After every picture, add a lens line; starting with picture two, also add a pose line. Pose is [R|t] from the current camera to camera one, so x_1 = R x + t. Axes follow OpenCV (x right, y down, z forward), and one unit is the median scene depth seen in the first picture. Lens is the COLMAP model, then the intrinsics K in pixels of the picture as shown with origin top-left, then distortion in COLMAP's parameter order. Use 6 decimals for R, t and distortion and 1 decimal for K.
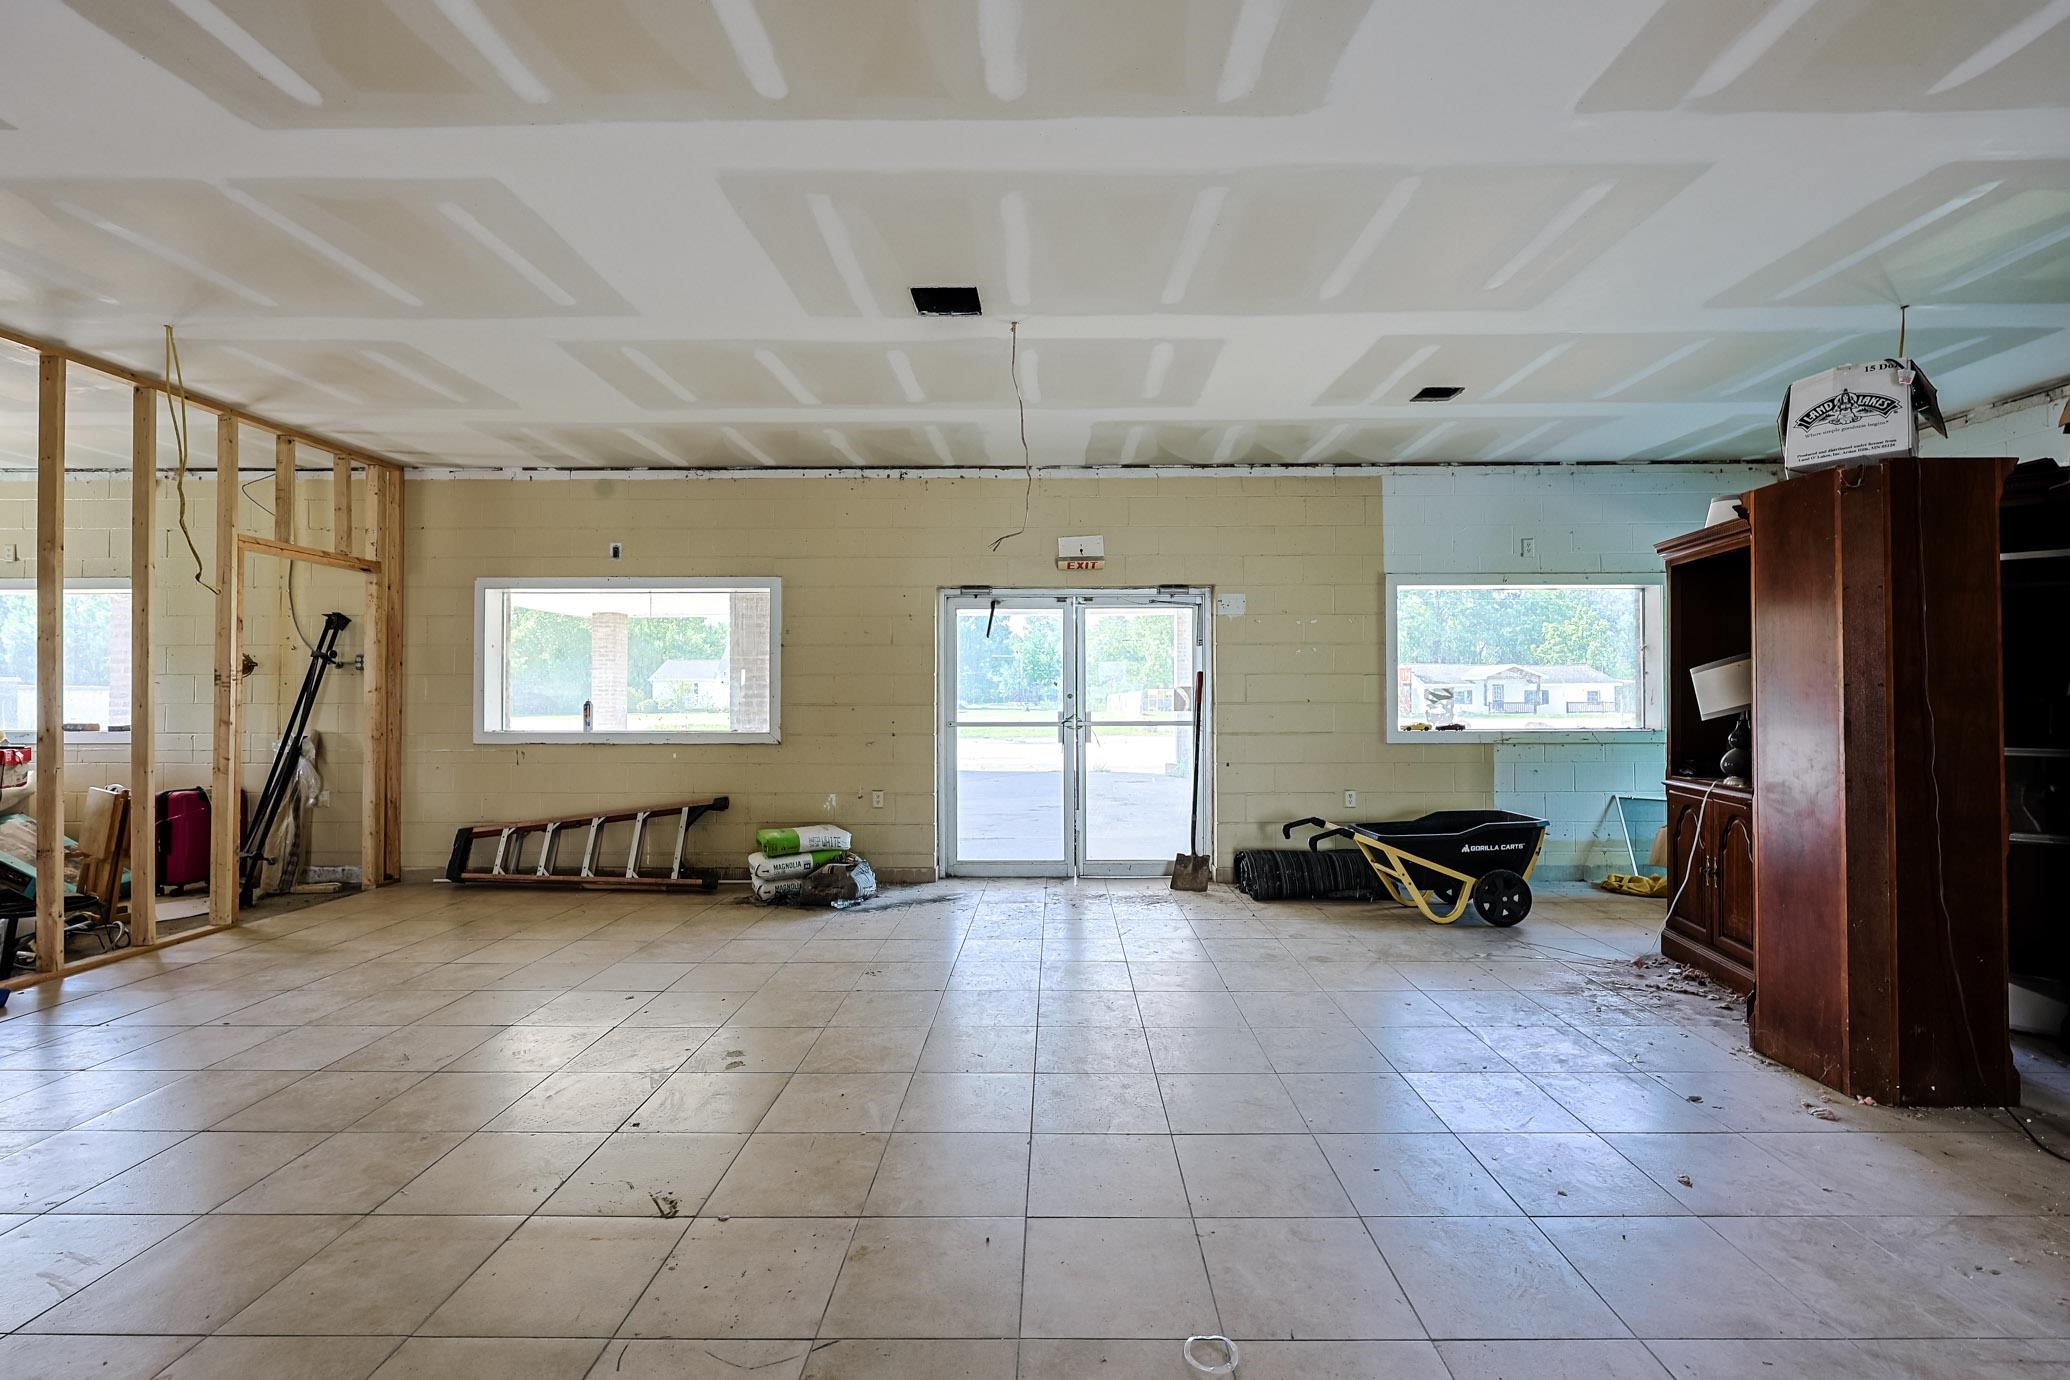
lens RADIAL K [[958.5, 0, 1035.0], [0, 958.5, 690.0], [0, 0, 1]] dist [0.001010, 0.000167]
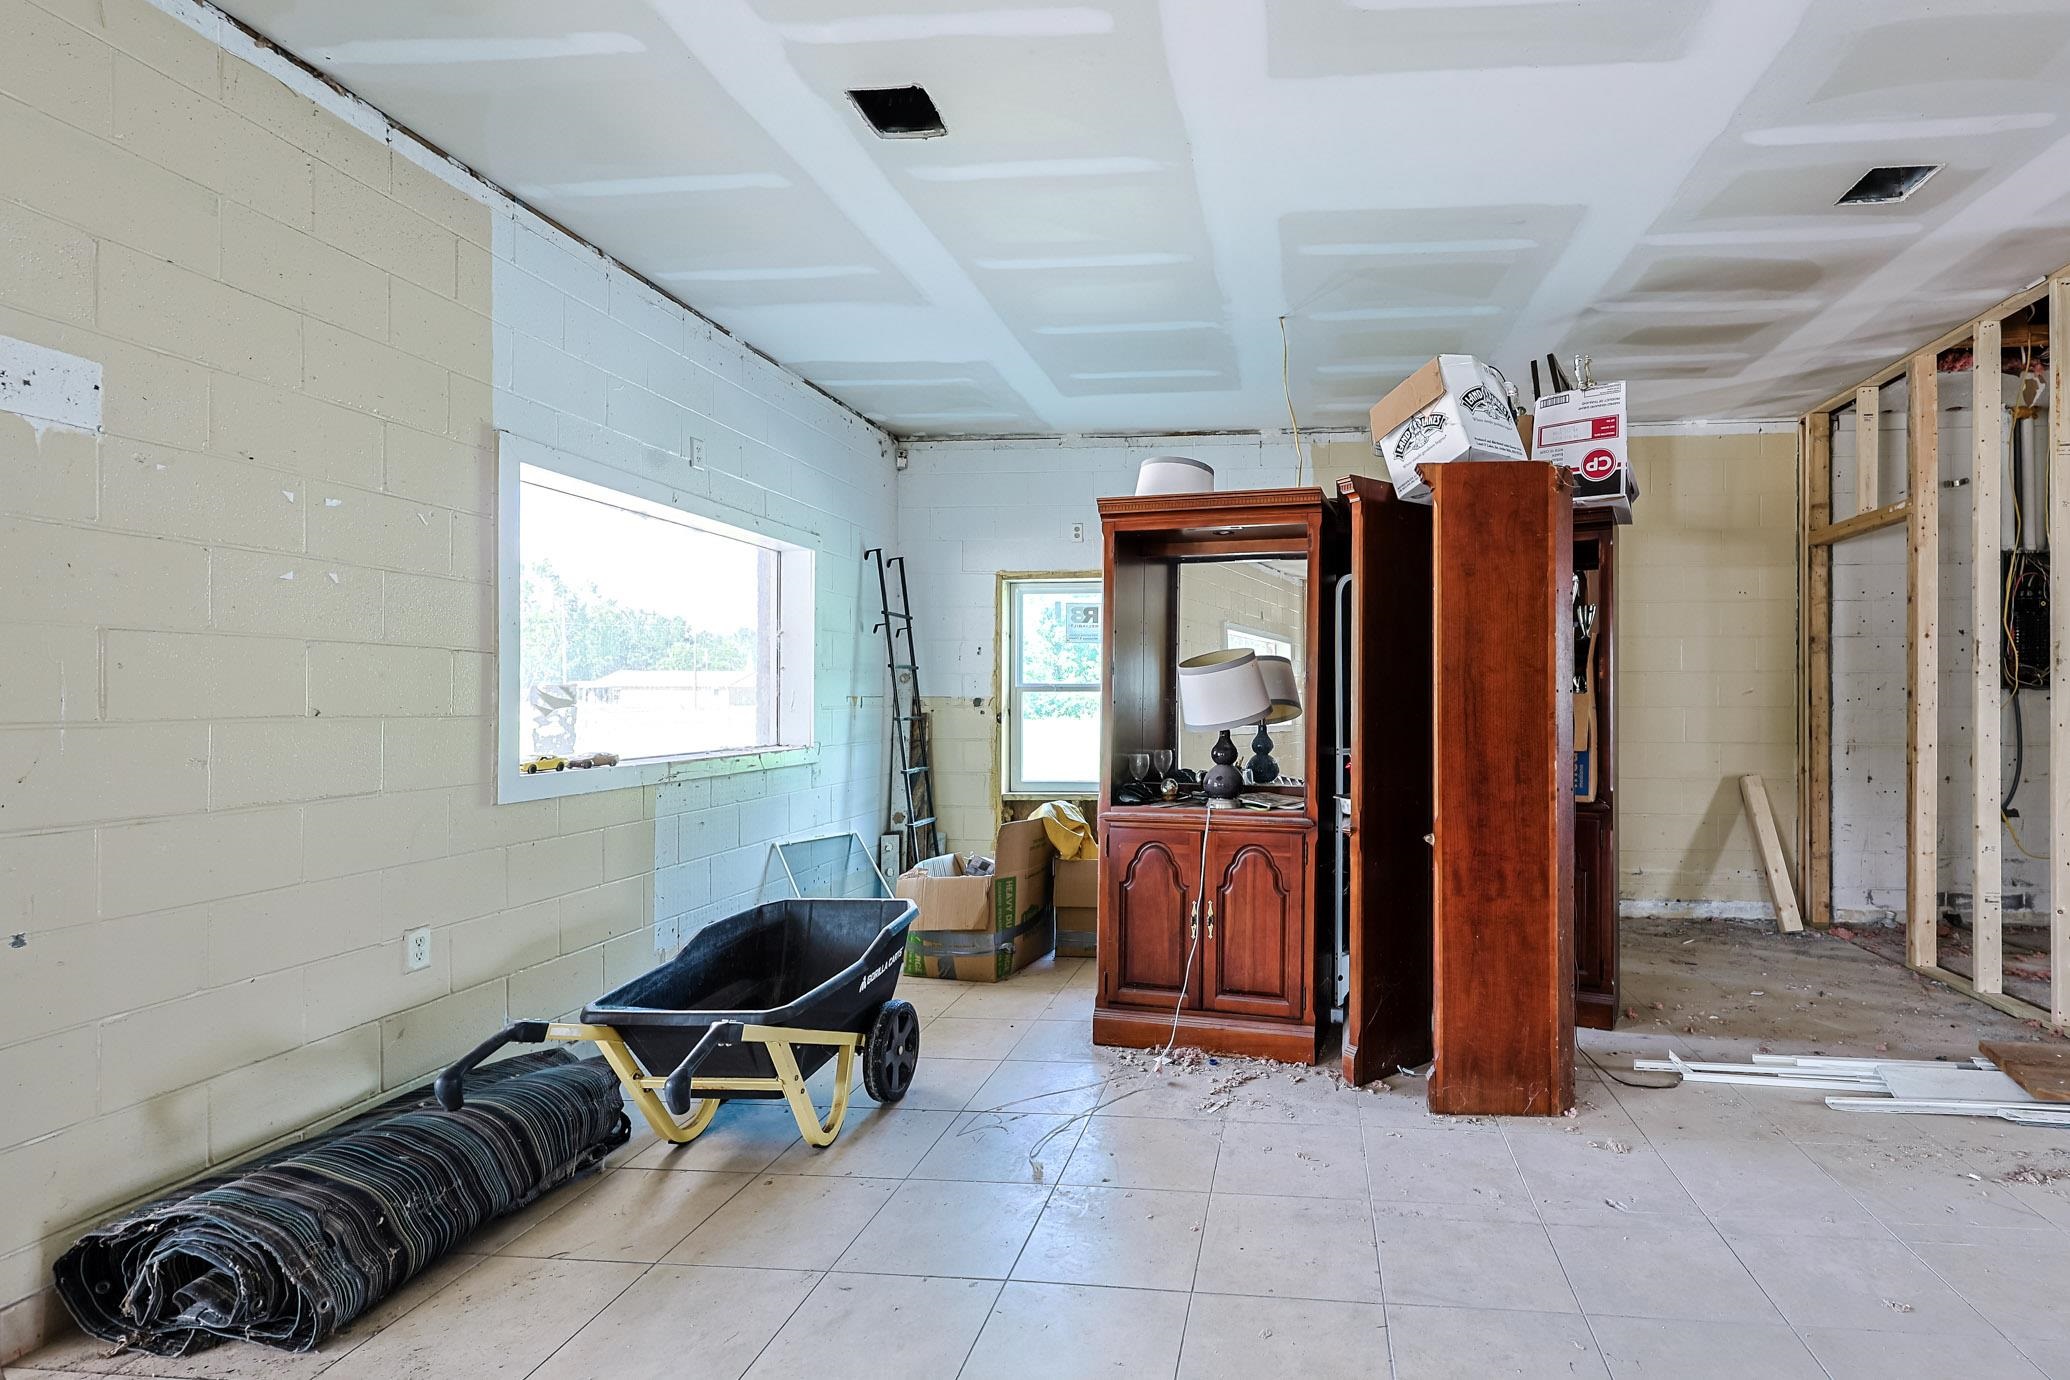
lens RADIAL K [[958.5, 0, 1035.0], [0, 958.5, 690.0], [0, 0, 1]] dist [0.001010, 0.000167]
pose [[0.053014, 0.009721, 0.998546, -0.075339], [-0.007424, 0.999929, -0.009341, 0.004106], [-0.998566, -0.006918, 0.053083, 0.772958]]
